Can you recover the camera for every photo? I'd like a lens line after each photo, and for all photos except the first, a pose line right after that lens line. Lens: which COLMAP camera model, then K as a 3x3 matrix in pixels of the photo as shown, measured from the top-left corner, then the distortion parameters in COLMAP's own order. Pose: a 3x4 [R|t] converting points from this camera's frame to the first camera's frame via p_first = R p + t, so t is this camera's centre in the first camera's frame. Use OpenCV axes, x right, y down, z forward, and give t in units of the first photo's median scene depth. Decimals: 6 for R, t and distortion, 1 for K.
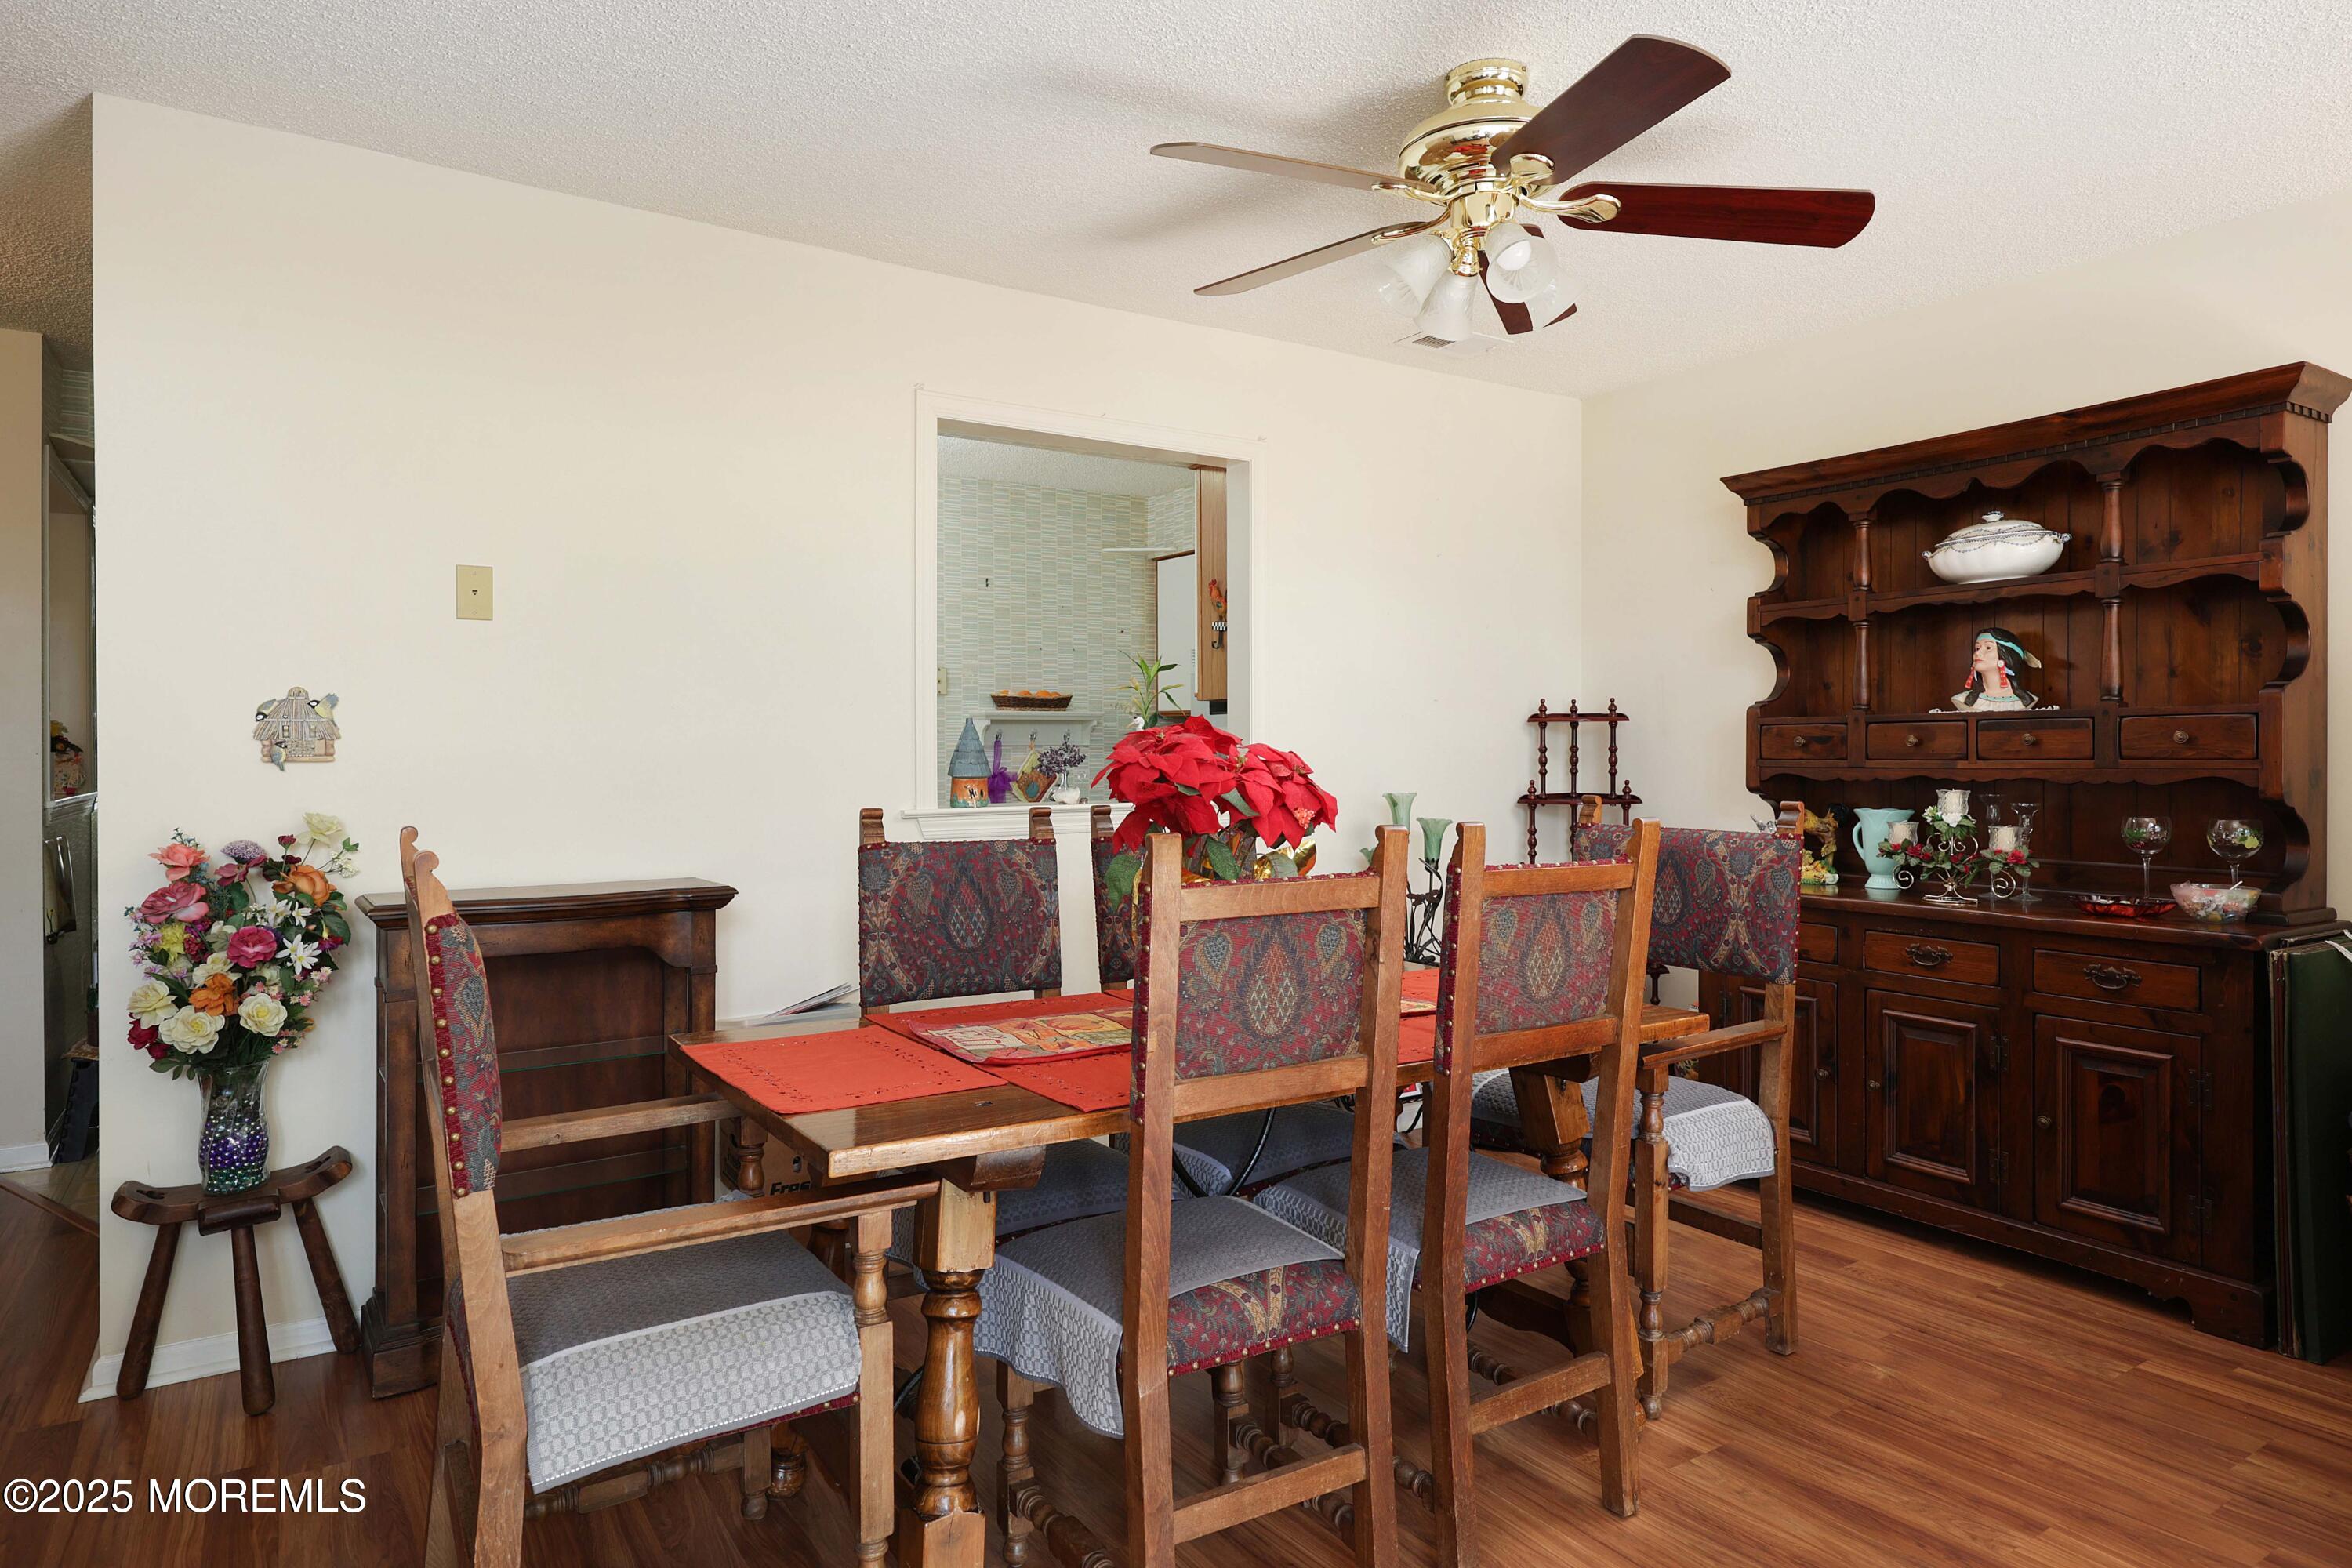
lens RADIAL K [[1412.4, 0, 1187.3], [0, 1412.4, 763.4], [0, 0, 1]] dist [0.000791, -0.001766]
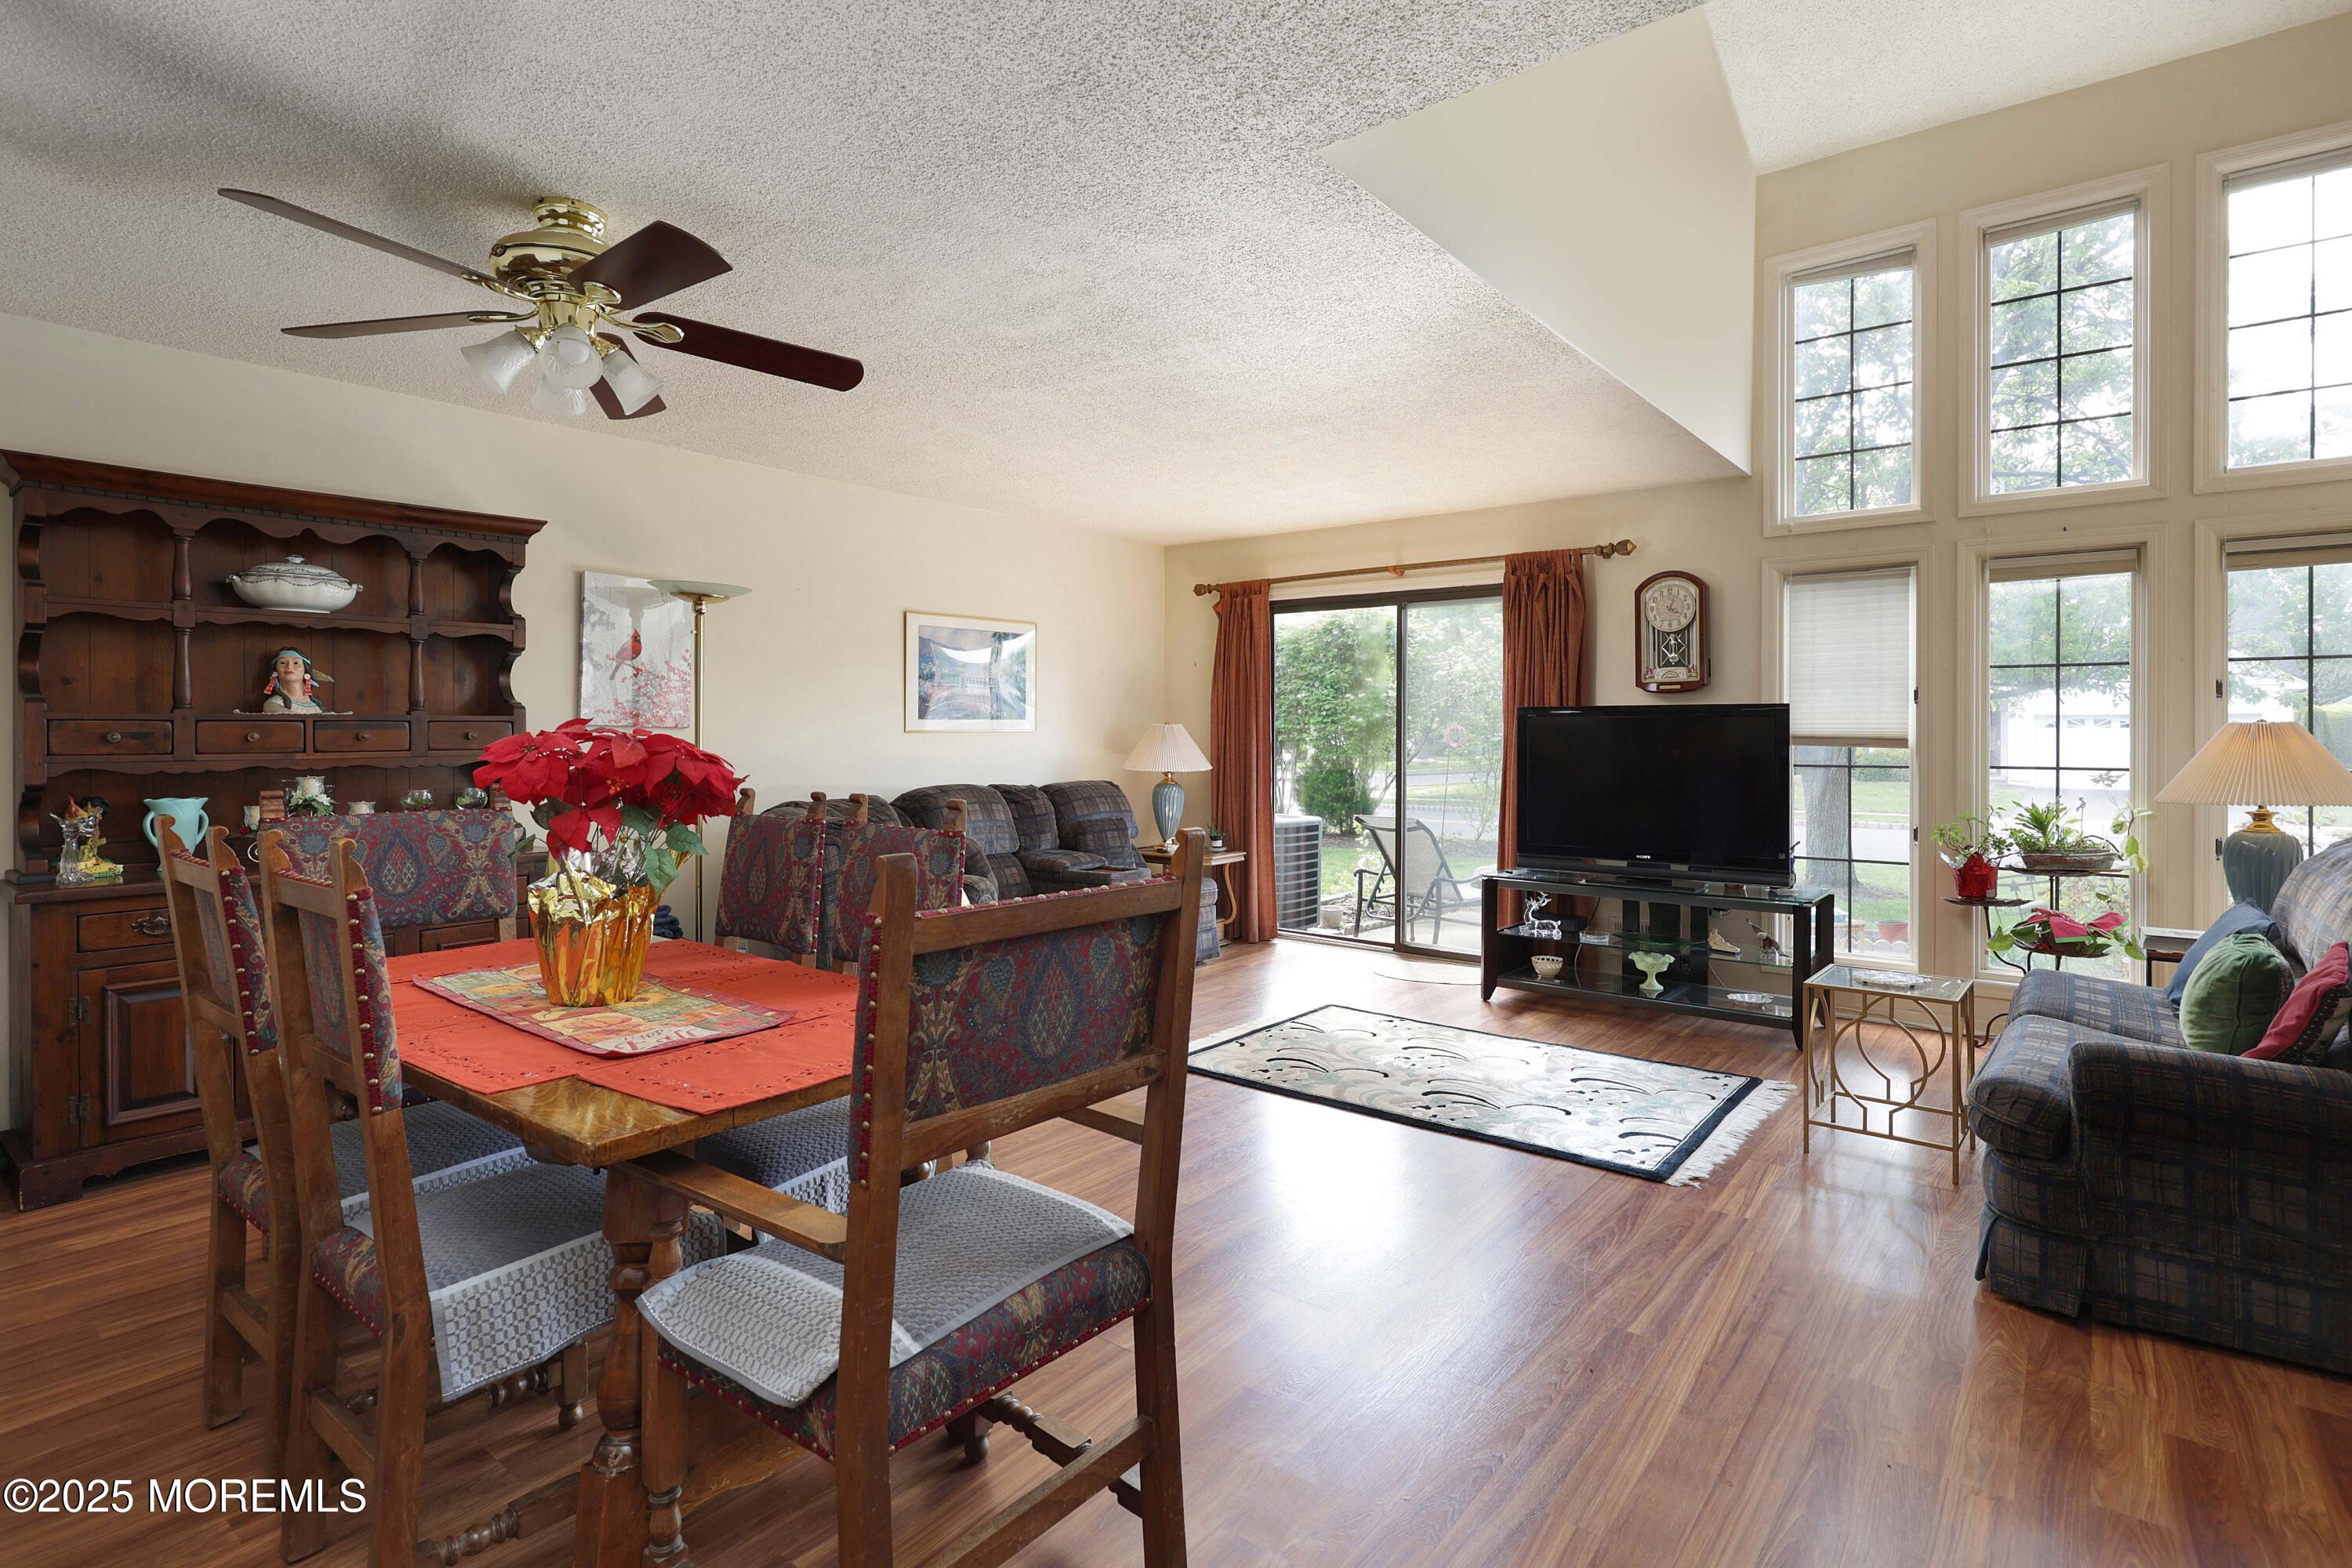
lens RADIAL K [[1134.7, 0, 1187.4], [0, 1134.7, 736.8], [0, 0, 1]] dist [0.001451, 0.000794]
pose [[-0.310934, -0.001481, 0.950430, -0.853511], [0.011415, 0.999921, 0.005293, -0.016474], [-0.950363, 0.012495, -0.310892, 0.743668]]
